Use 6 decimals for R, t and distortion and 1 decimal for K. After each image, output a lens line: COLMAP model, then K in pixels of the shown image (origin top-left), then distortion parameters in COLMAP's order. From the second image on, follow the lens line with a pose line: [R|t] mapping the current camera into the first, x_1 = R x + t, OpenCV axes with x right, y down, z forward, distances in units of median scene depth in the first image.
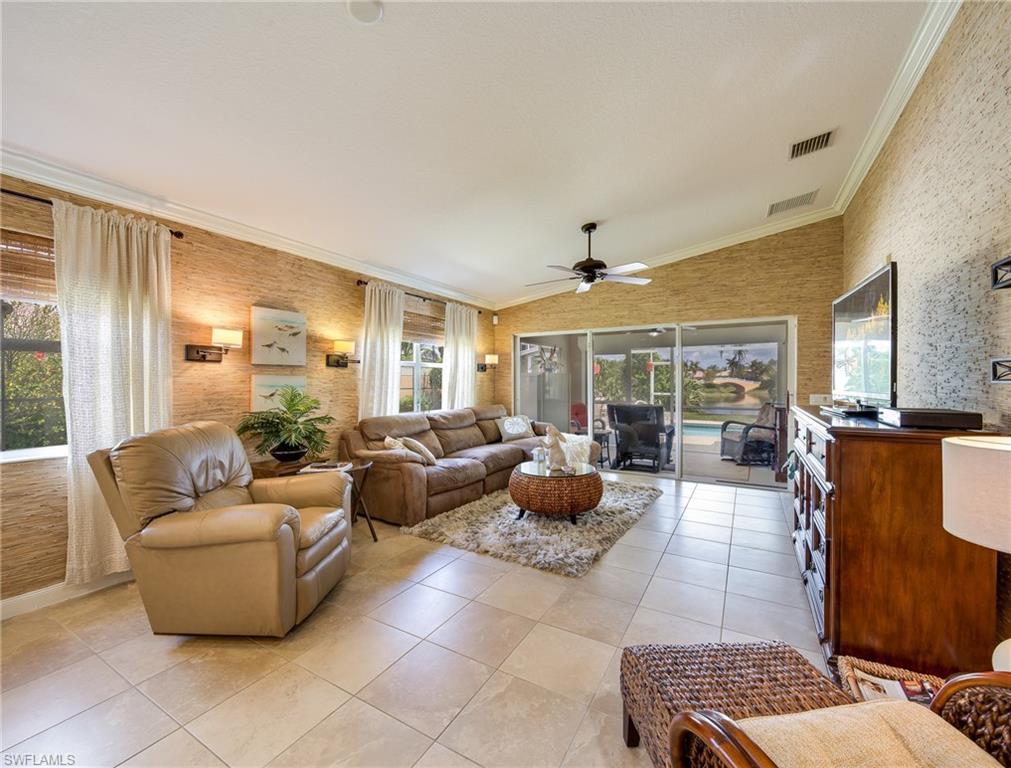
lens RADIAL K [[412.9, 0, 513.5], [0, 412.9, 382.8], [0, 0, 1]] dist [0.008933, -0.004074]
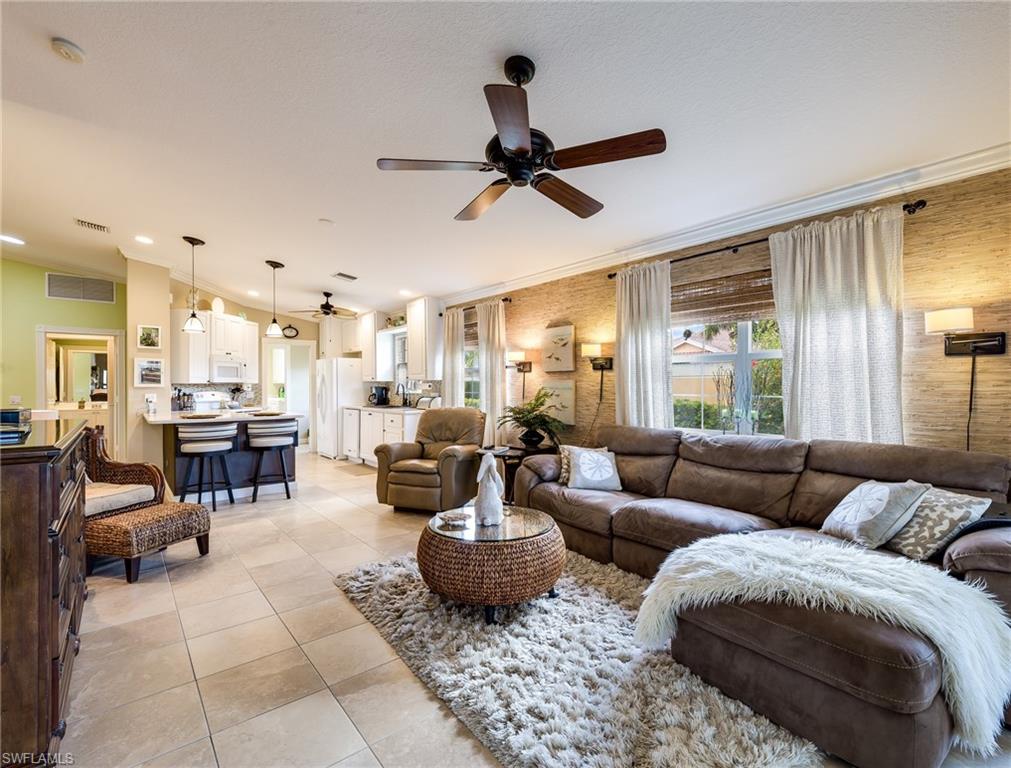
lens RADIAL K [[456.6, 0, 500.9], [0, 456.6, 382.7], [0, 0, 1]] dist [0.010460, -0.001873]
pose [[-0.355019, -0.003155, -0.934854, 0.598564], [0.000230, 0.999994, -0.003462, -0.003299], [0.934859, -0.001444, -0.355016, 1.020439]]
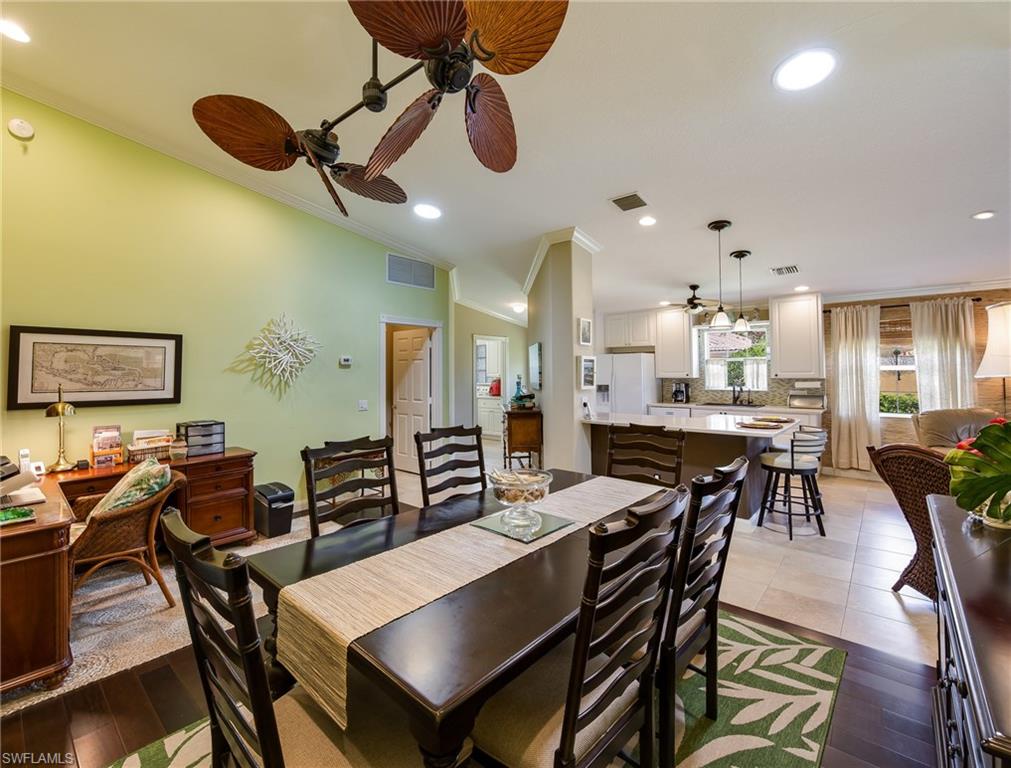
lens RADIAL K [[438.7, 0, 505.0], [0, 438.7, 360.7], [0, 0, 1]] dist [0.000280, -0.001271]
pose [[-0.196478, -0.024572, -0.980200, 0.838680], [0.003746, 0.999660, -0.025810, -0.038629], [0.980501, -0.008743, -0.196319, -0.354427]]
